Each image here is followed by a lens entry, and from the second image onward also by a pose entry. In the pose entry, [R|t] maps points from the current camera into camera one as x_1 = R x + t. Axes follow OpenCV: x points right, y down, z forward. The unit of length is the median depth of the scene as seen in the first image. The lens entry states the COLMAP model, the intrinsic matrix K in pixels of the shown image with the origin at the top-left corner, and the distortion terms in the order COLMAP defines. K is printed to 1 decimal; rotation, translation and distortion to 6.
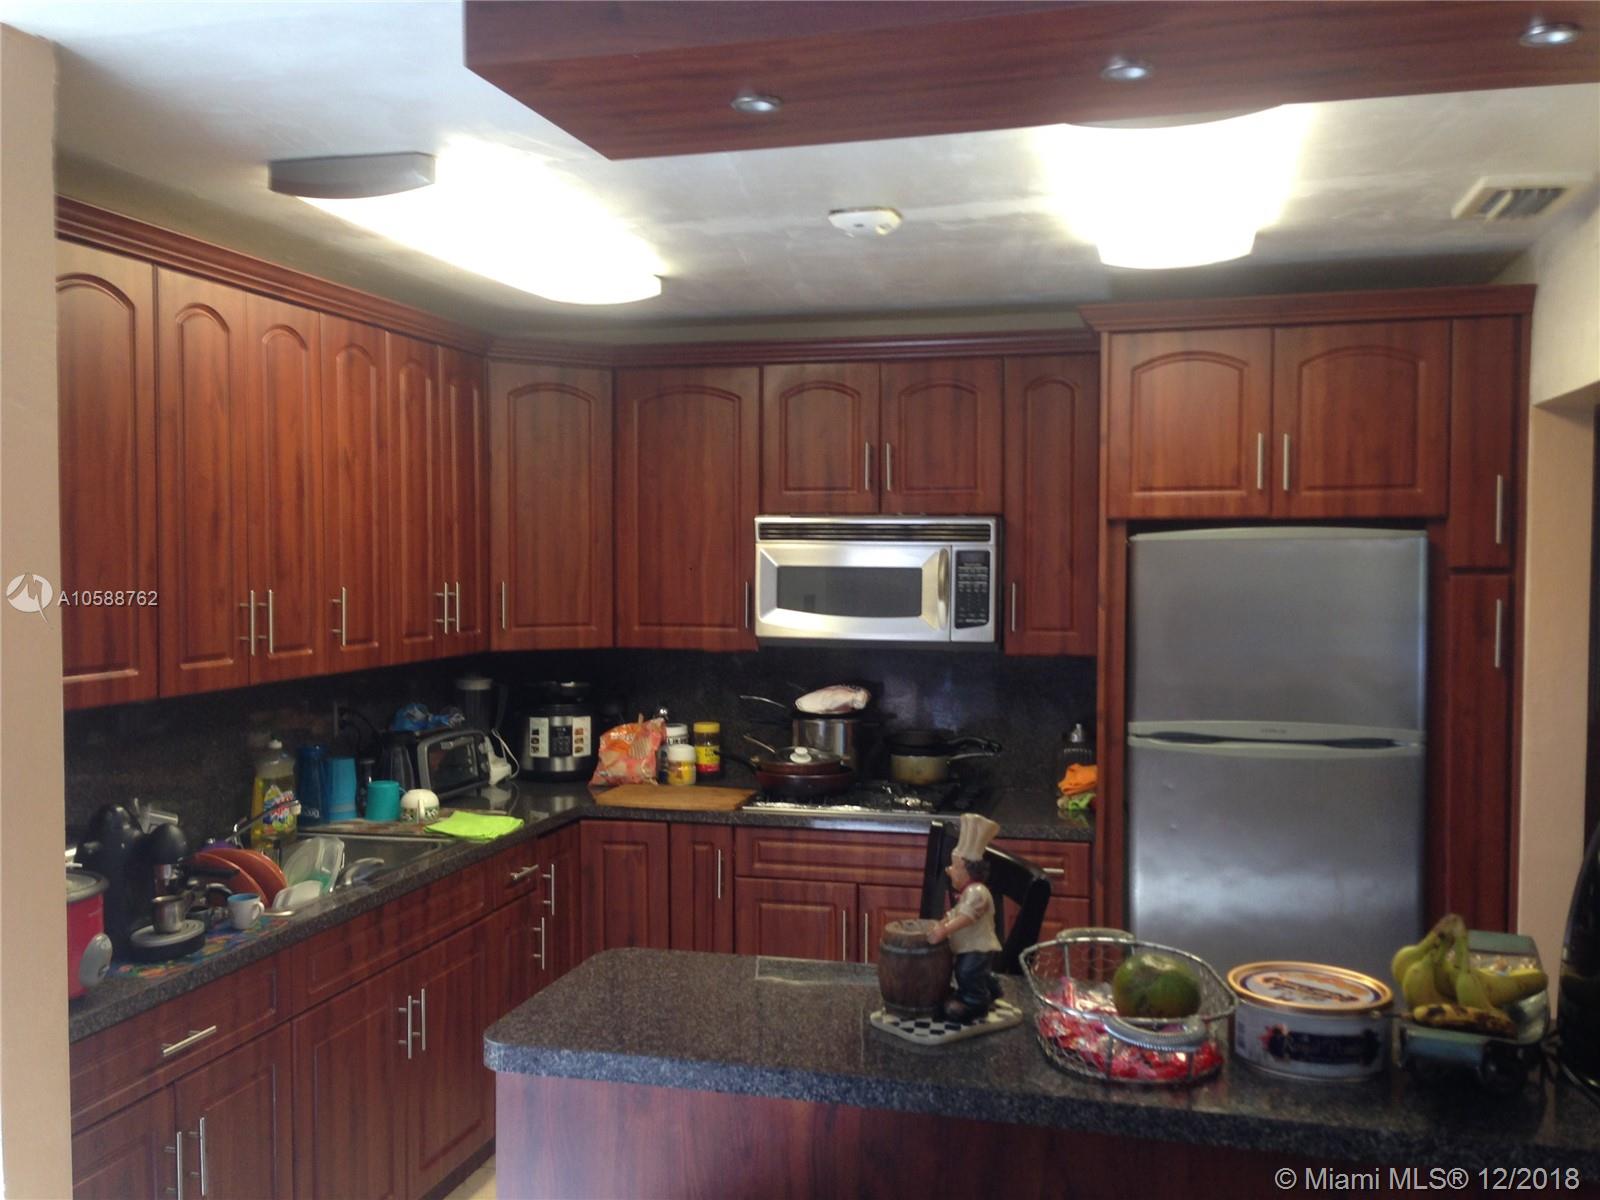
lens RADIAL K [[1450.8, 0, 800.0], [0, 1450.8, 600.0], [0, 0, 1]] dist [-0.008400, -0.008837]
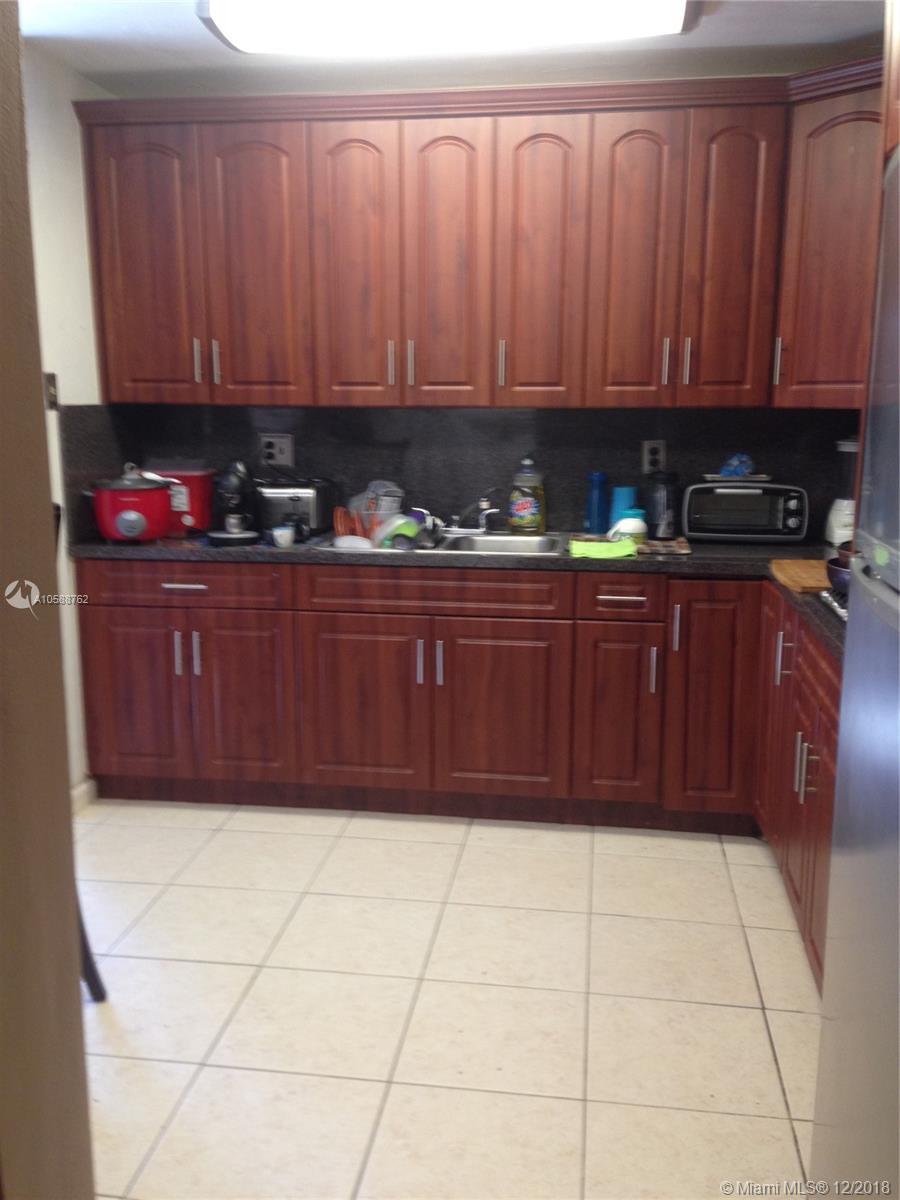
lens RADIAL K [[1088.1, 0, 450.0], [0, 1088.1, 600.0], [0, 0, 1]] dist [-0.008400, -0.008837]
pose [[0.094551, 0.191336, -0.976960, 0.756878], [-0.032117, 0.981432, 0.189104, 0.042398], [0.995002, 0.013498, 0.098940, 0.954058]]
